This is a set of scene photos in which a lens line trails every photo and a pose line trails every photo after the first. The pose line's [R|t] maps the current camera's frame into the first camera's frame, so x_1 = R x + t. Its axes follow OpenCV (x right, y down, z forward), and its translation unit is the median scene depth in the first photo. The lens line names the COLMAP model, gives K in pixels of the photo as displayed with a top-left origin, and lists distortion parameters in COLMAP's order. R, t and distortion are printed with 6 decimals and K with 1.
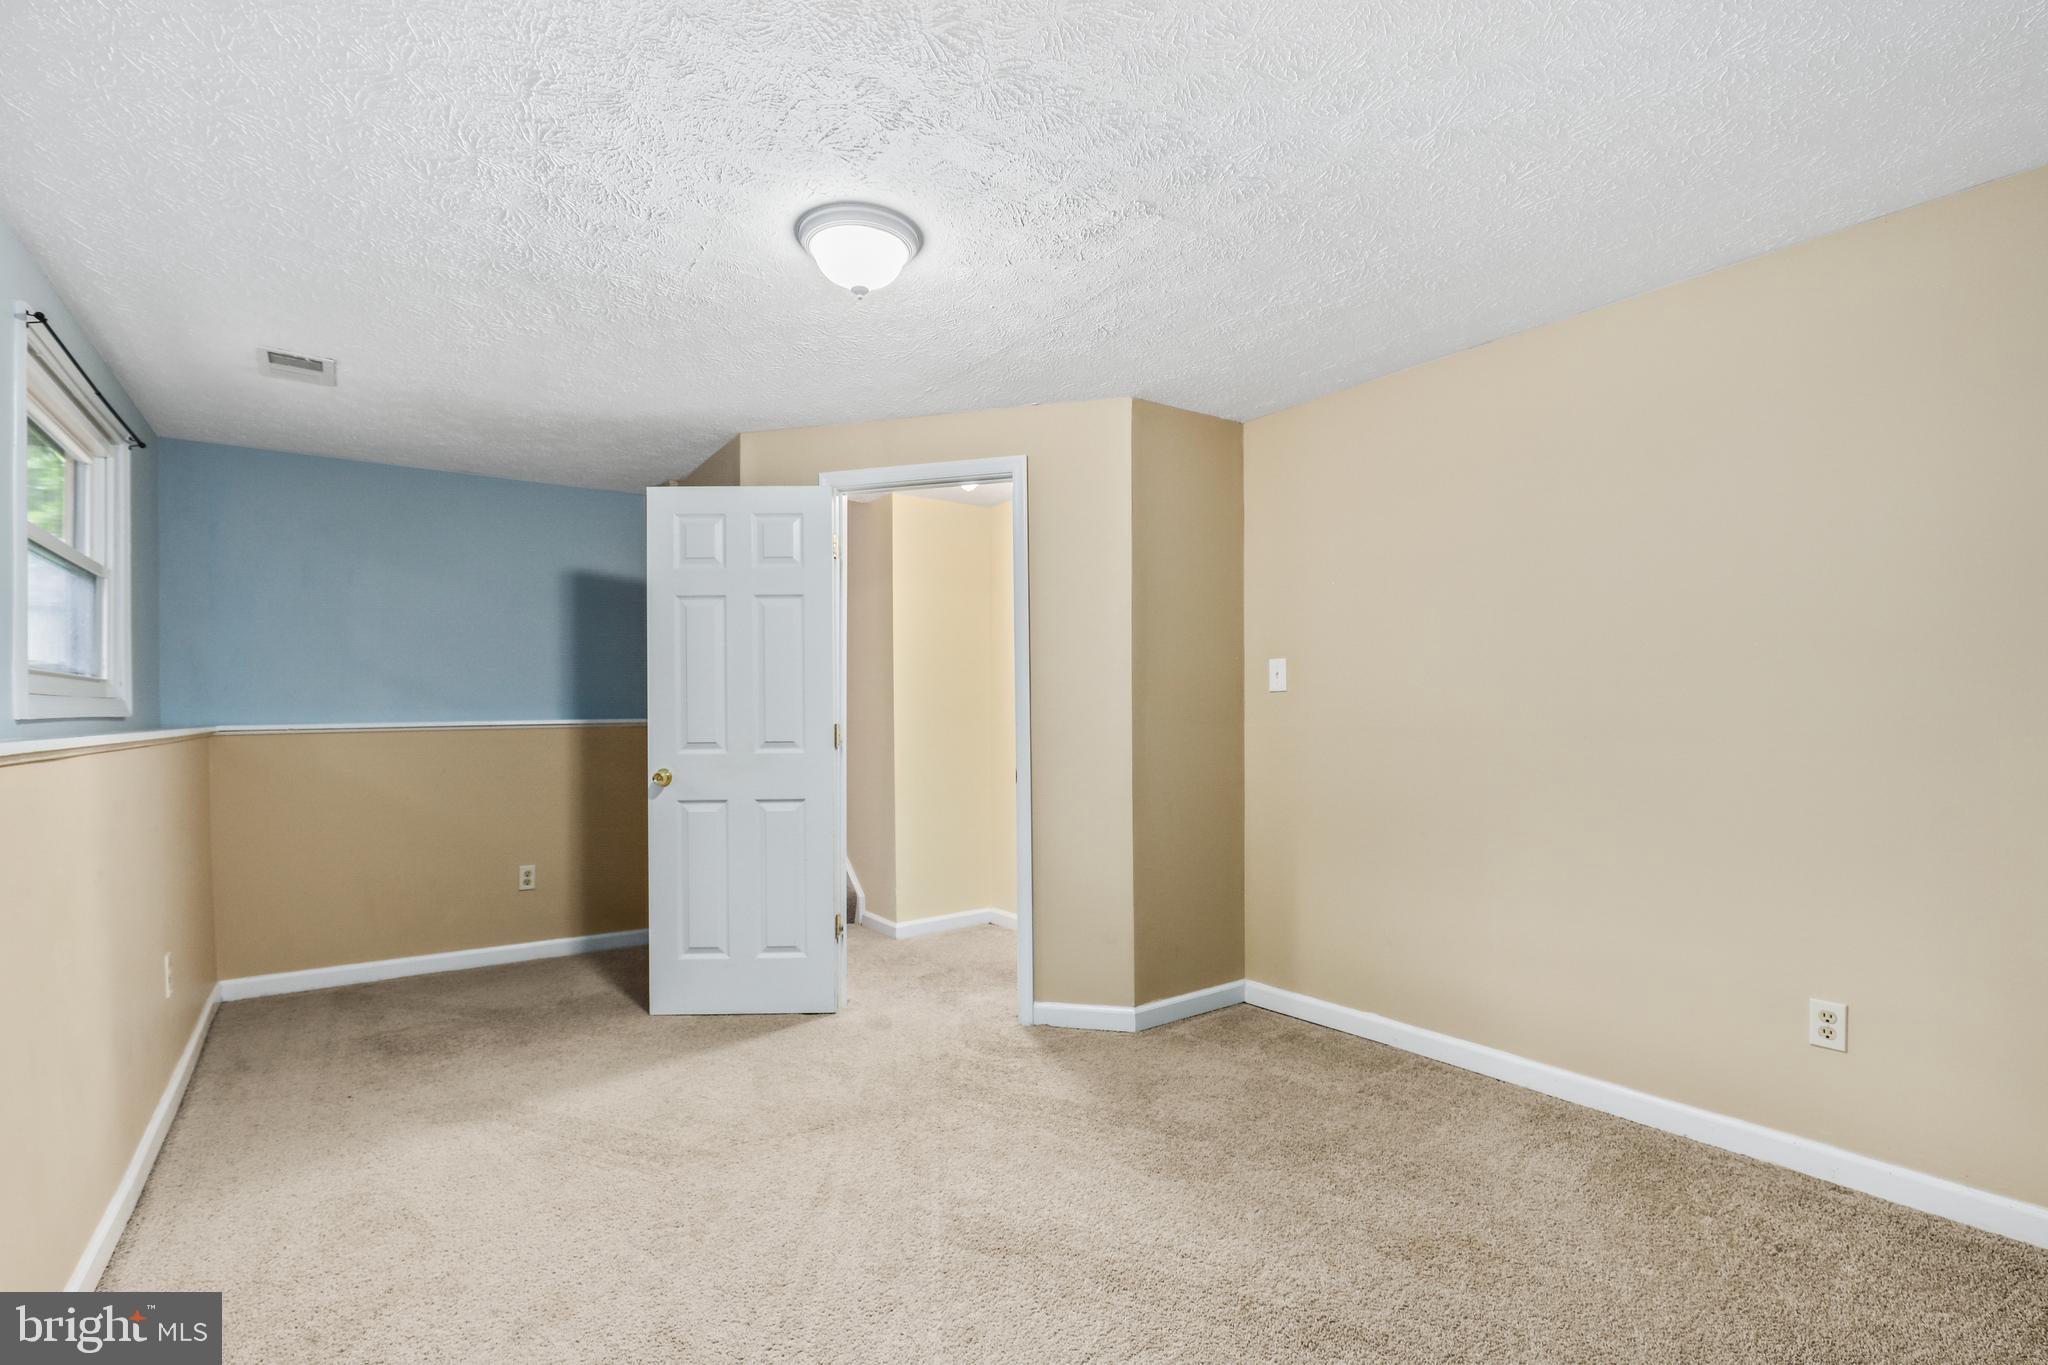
lens RADIAL K [[933.2, 0, 1024.5], [0, 933.2, 714.5], [0, 0, 1]] dist [0.000411, -0.000100]
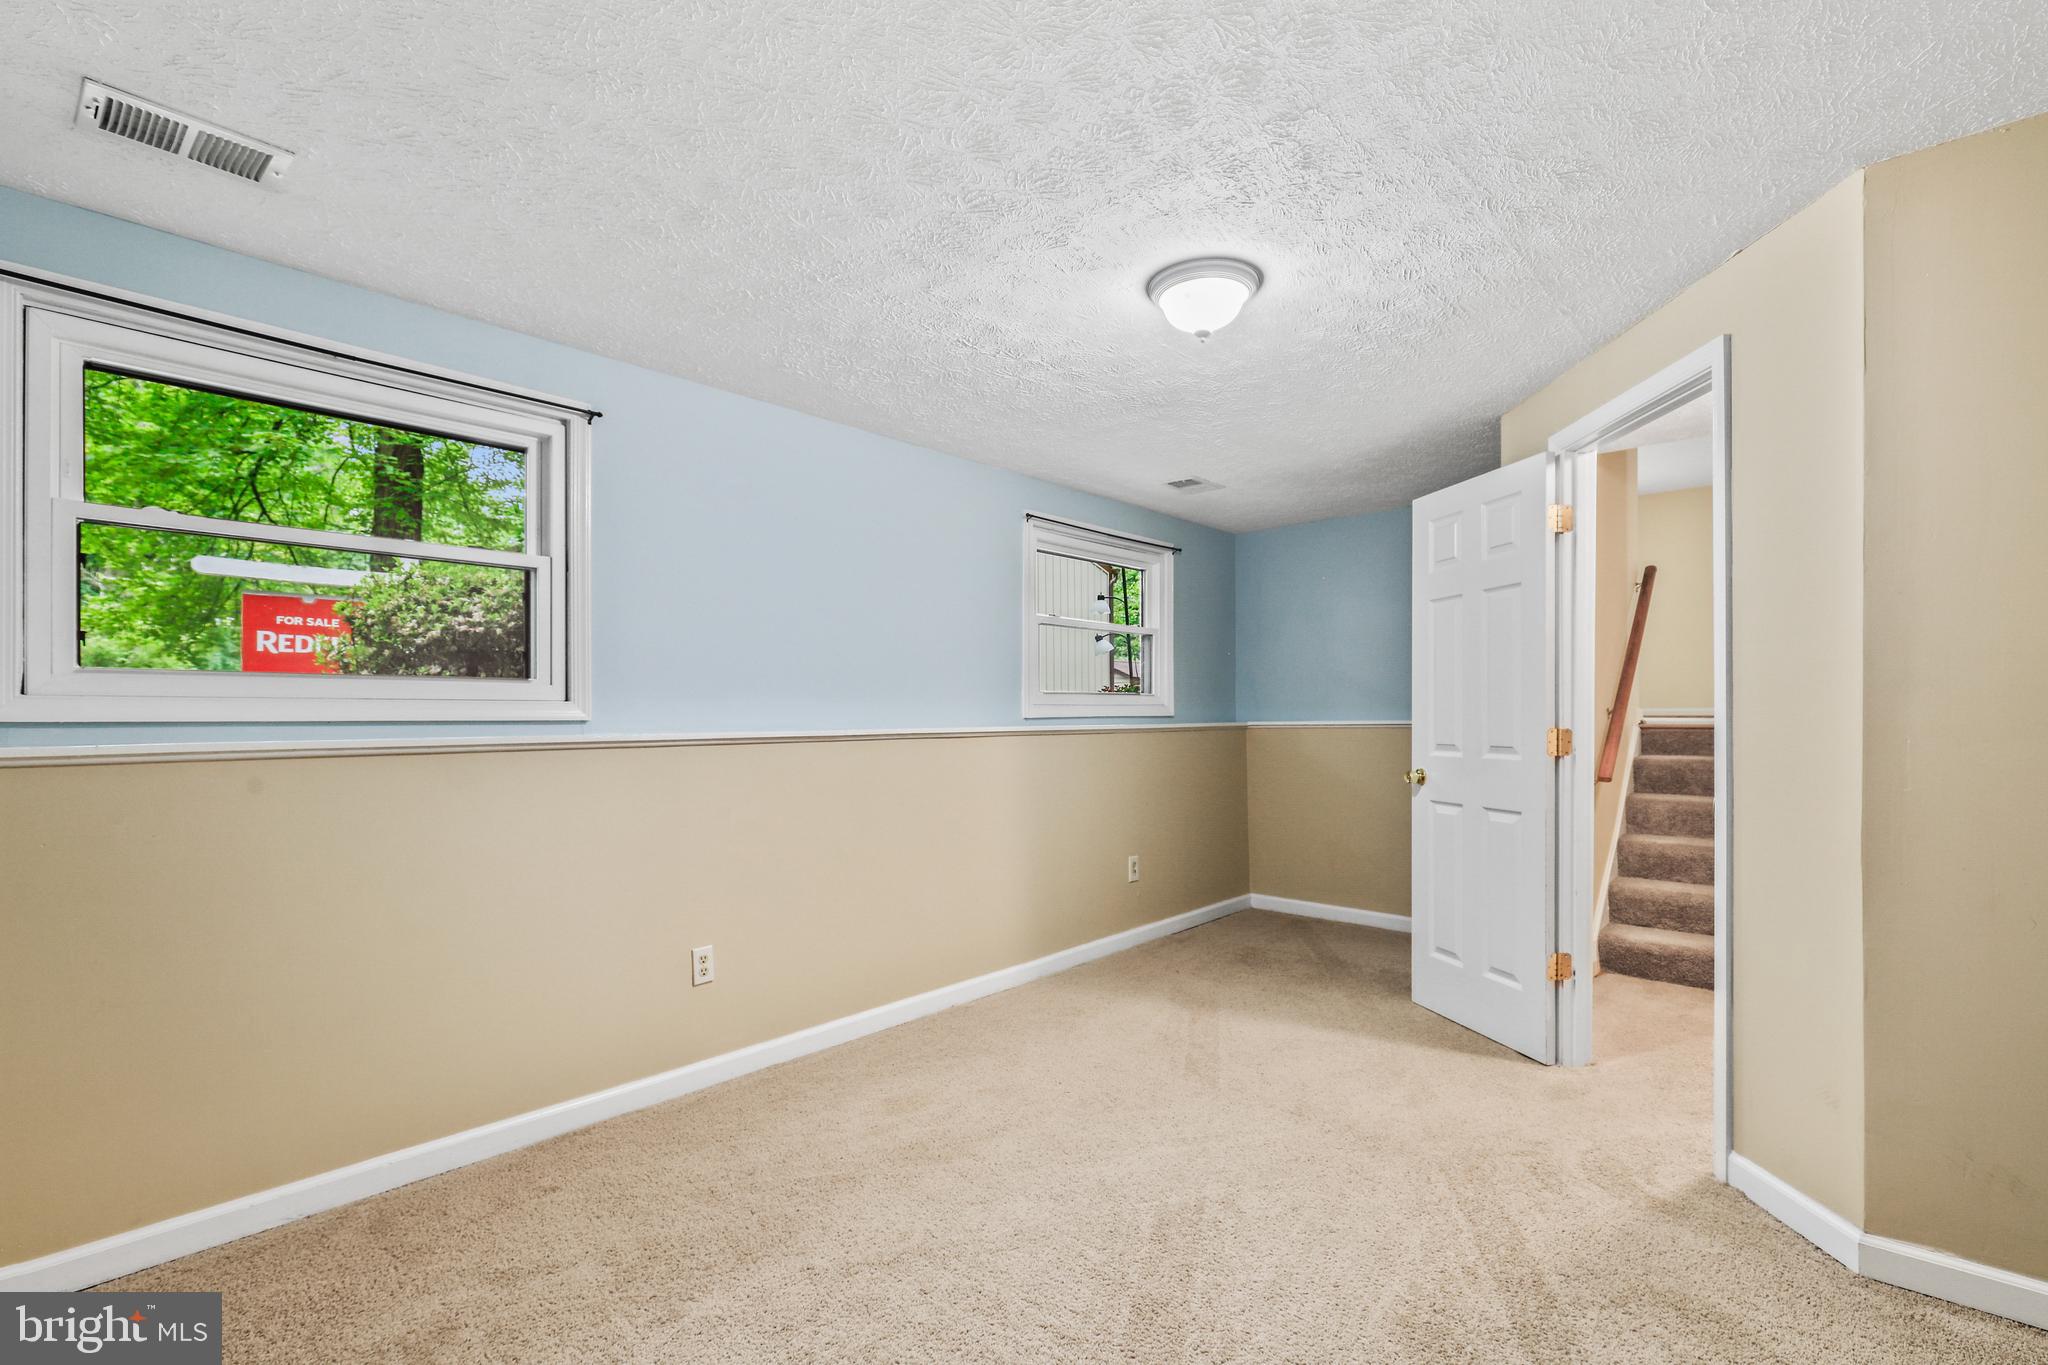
lens RADIAL K [[933.2, 0, 1024.5], [0, 933.2, 714.5], [0, 0, 1]] dist [0.000411, -0.000100]
pose [[0.201496, 0.003728, -0.979482, 0.572419], [0.004090, 0.999981, 0.004648, -0.008666], [0.979481, -0.004942, 0.201477, 0.380727]]
